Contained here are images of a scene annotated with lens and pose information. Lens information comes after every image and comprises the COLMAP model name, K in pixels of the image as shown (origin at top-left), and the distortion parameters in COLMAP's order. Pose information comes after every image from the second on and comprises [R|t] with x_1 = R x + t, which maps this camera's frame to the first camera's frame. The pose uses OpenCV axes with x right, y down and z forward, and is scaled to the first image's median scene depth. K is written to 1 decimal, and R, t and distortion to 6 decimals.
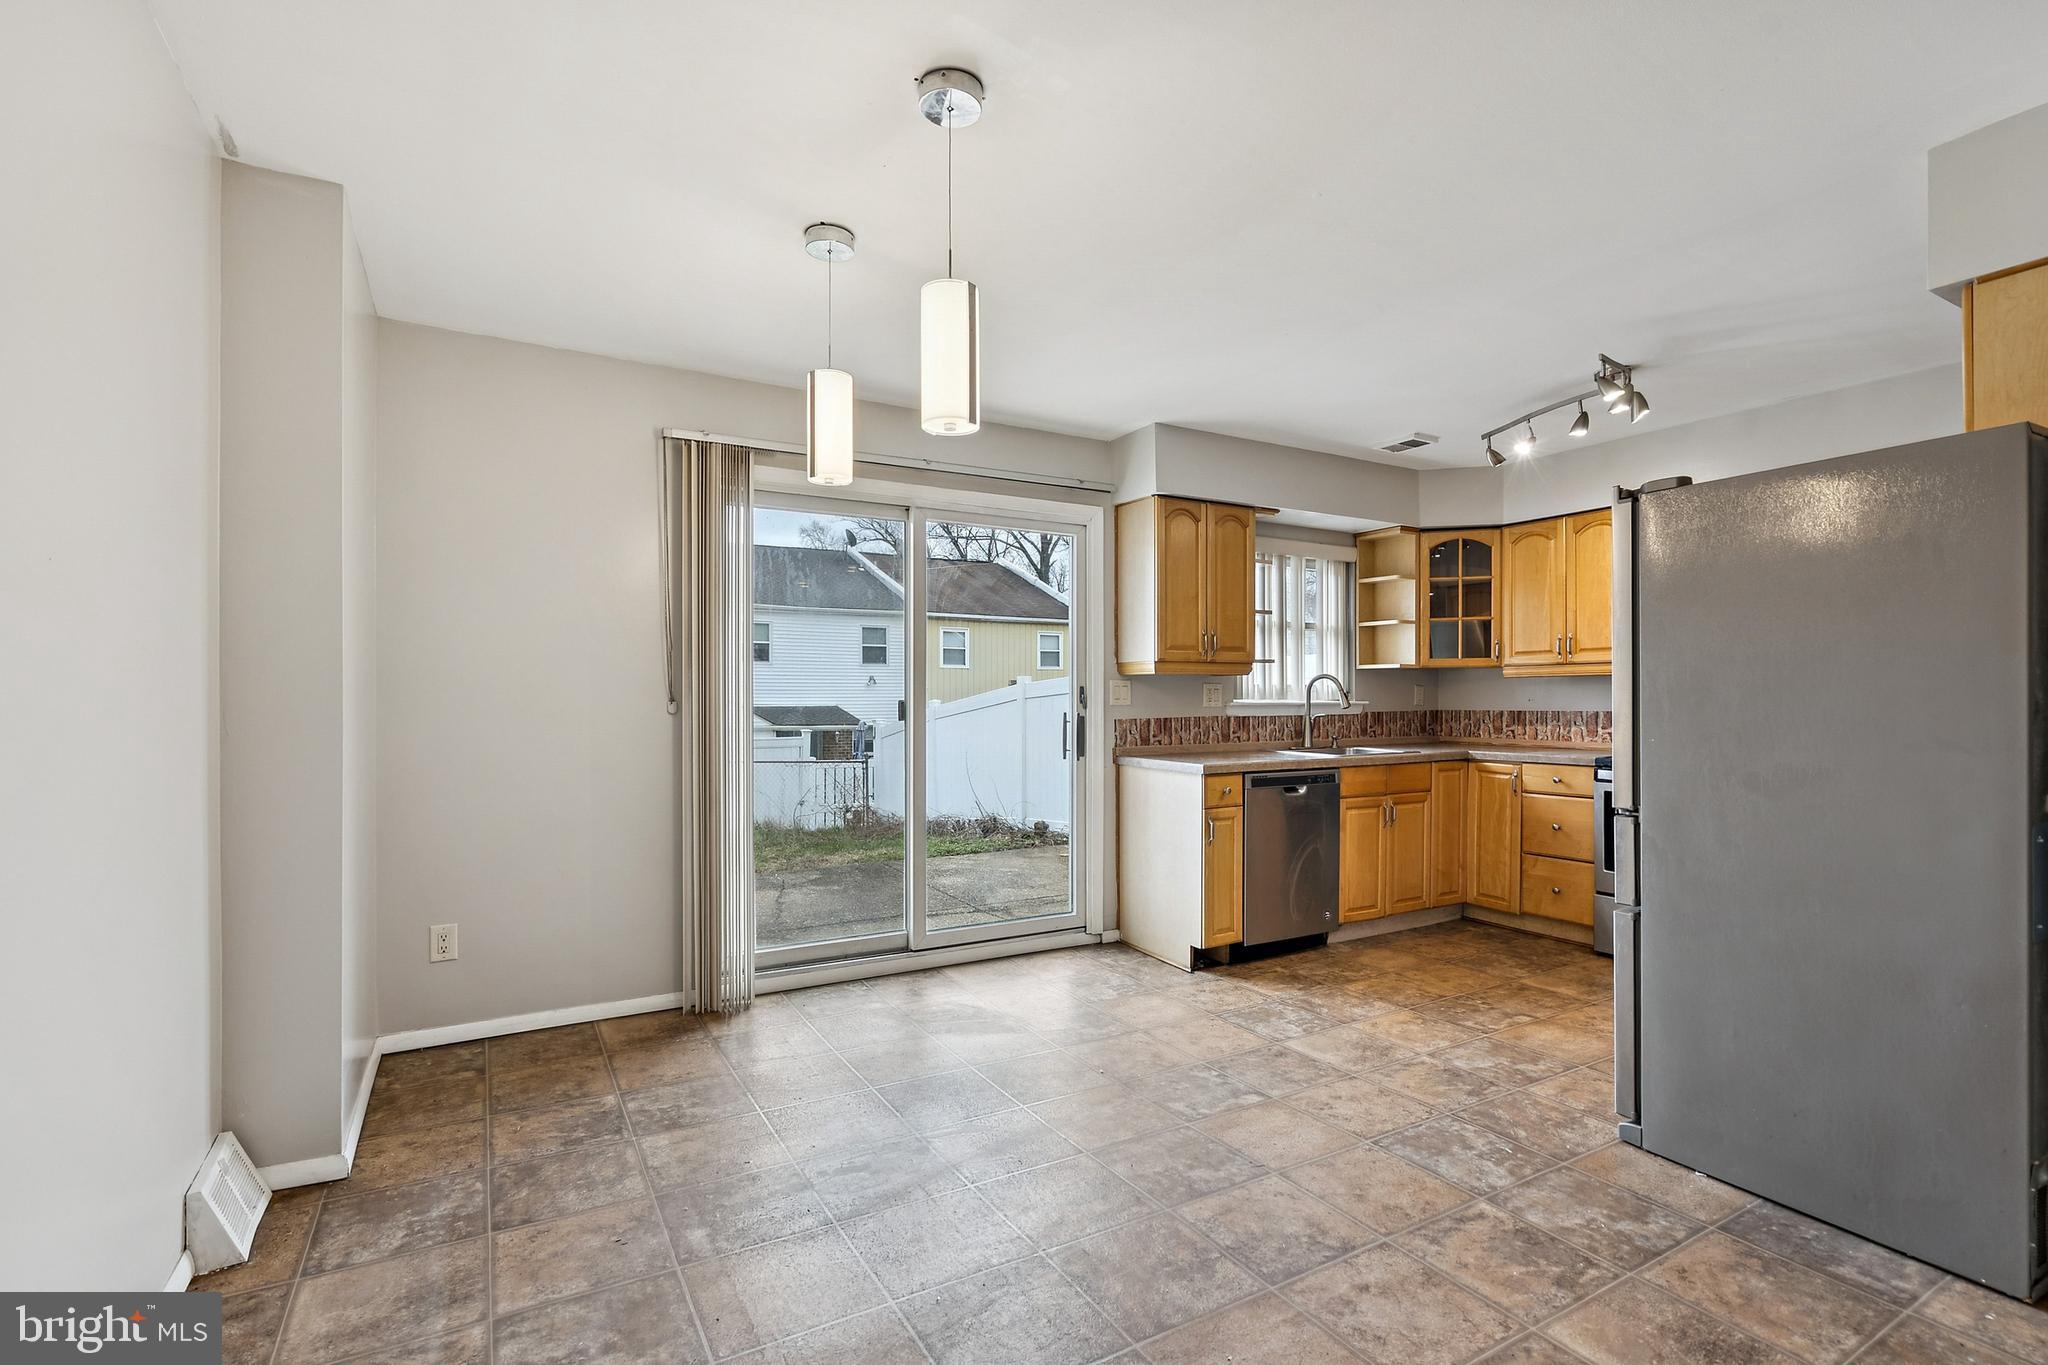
lens RADIAL K [[946.7, 0, 1014.9], [0, 946.7, 702.5], [0, 0, 1]] dist [-0.004681, 0.001199]
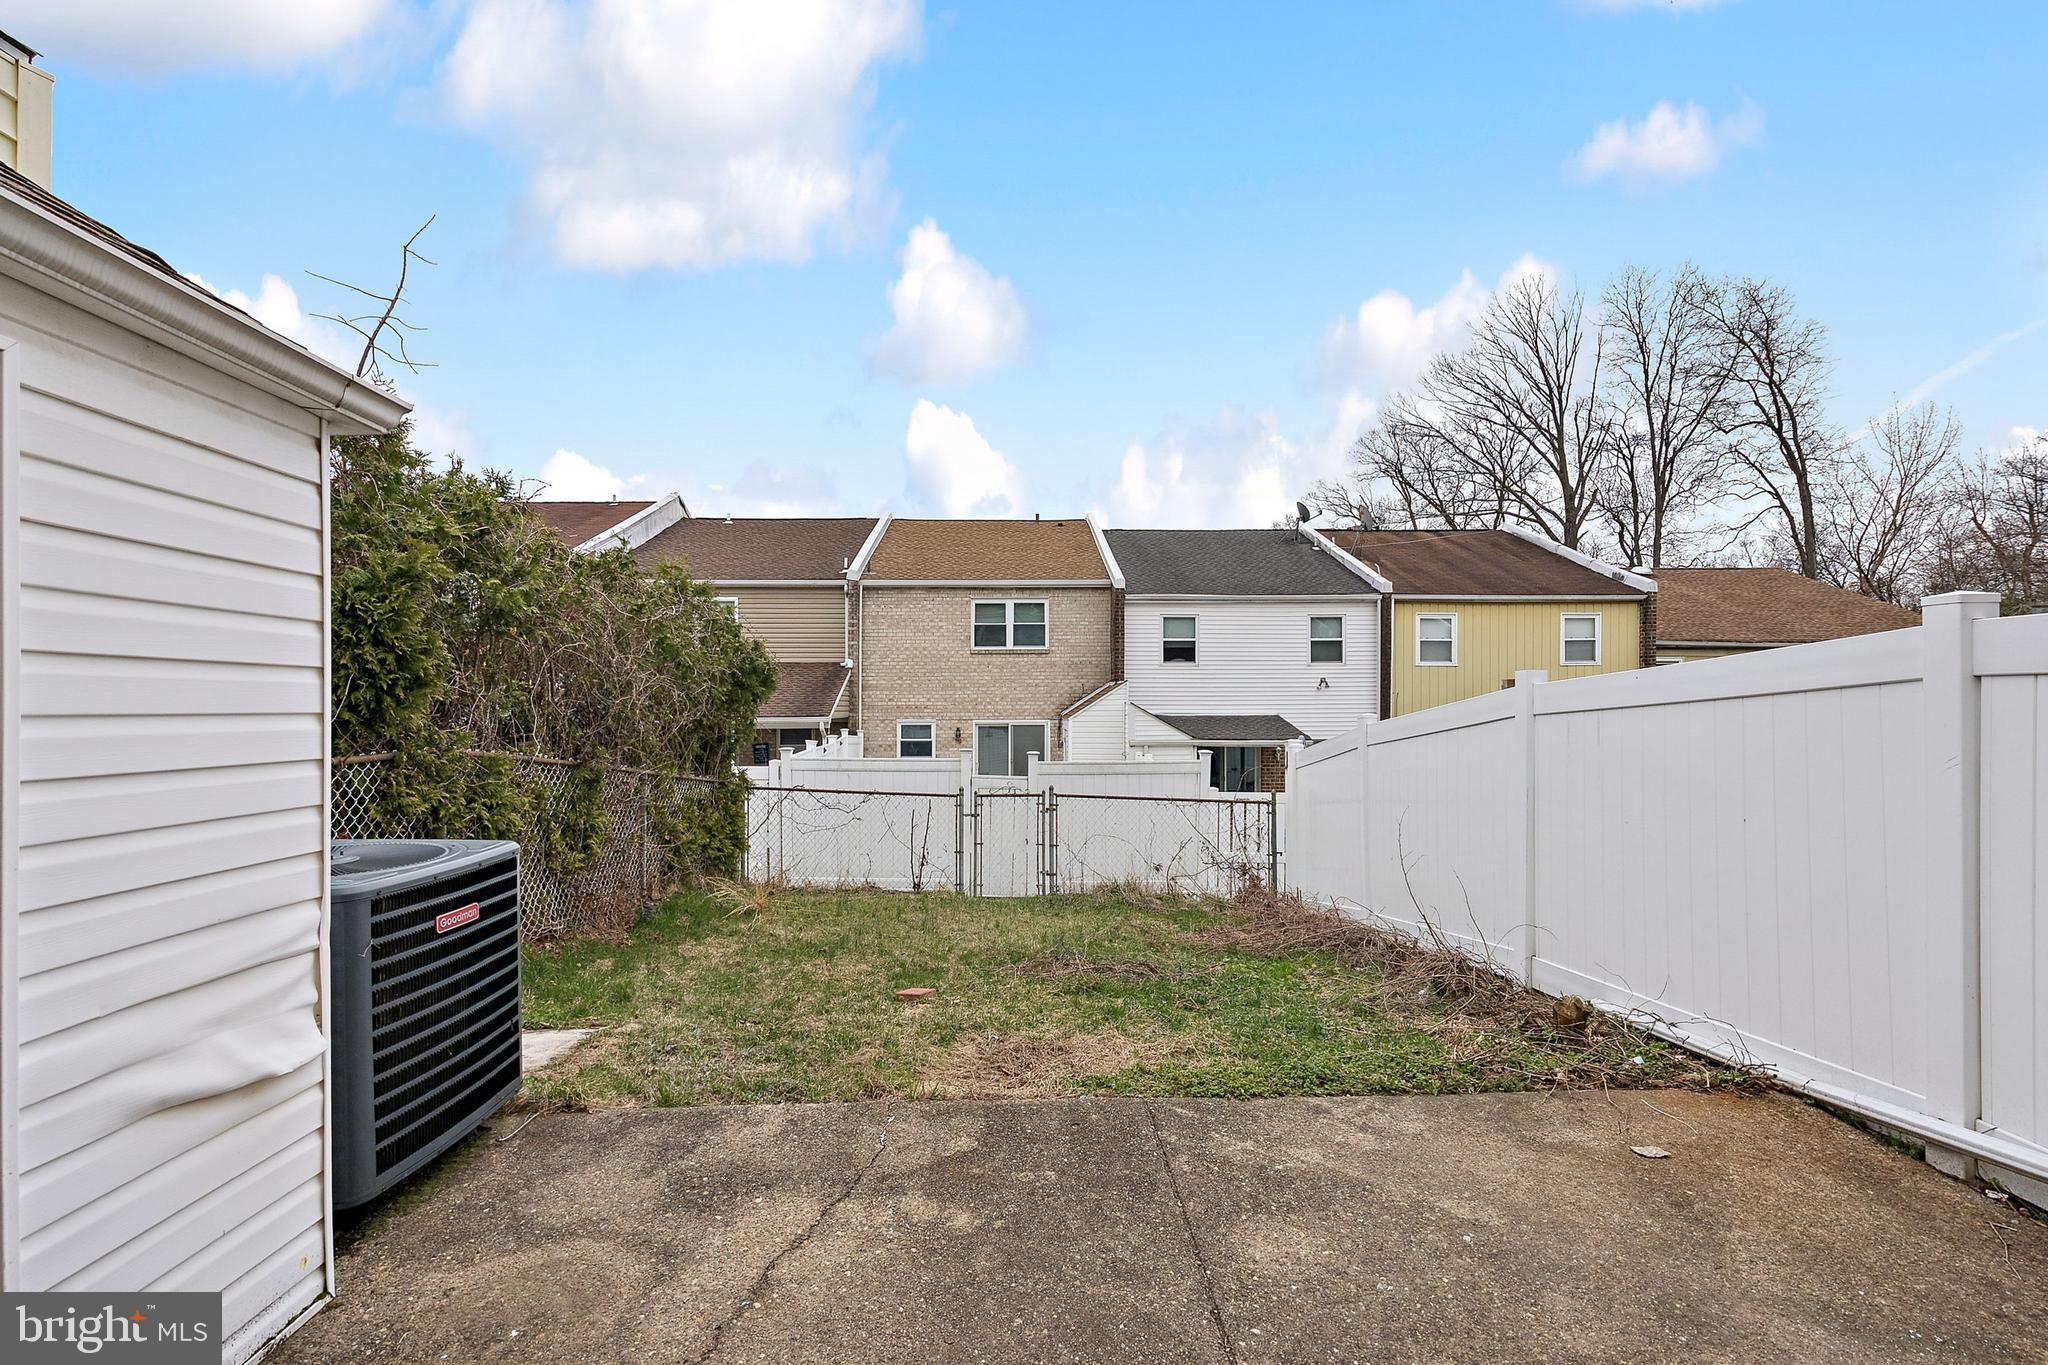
lens RADIAL K [[946.7, 0, 1024.7], [0, 946.7, 692.0], [0, 0, 1]] dist [-0.004681, 0.001199]
pose [[0.880764, -0.007375, -0.473497, 0.012765], [0.000121, 0.999882, -0.015348, -0.010039], [0.473555, 0.013461, 0.880662, 0.491190]]
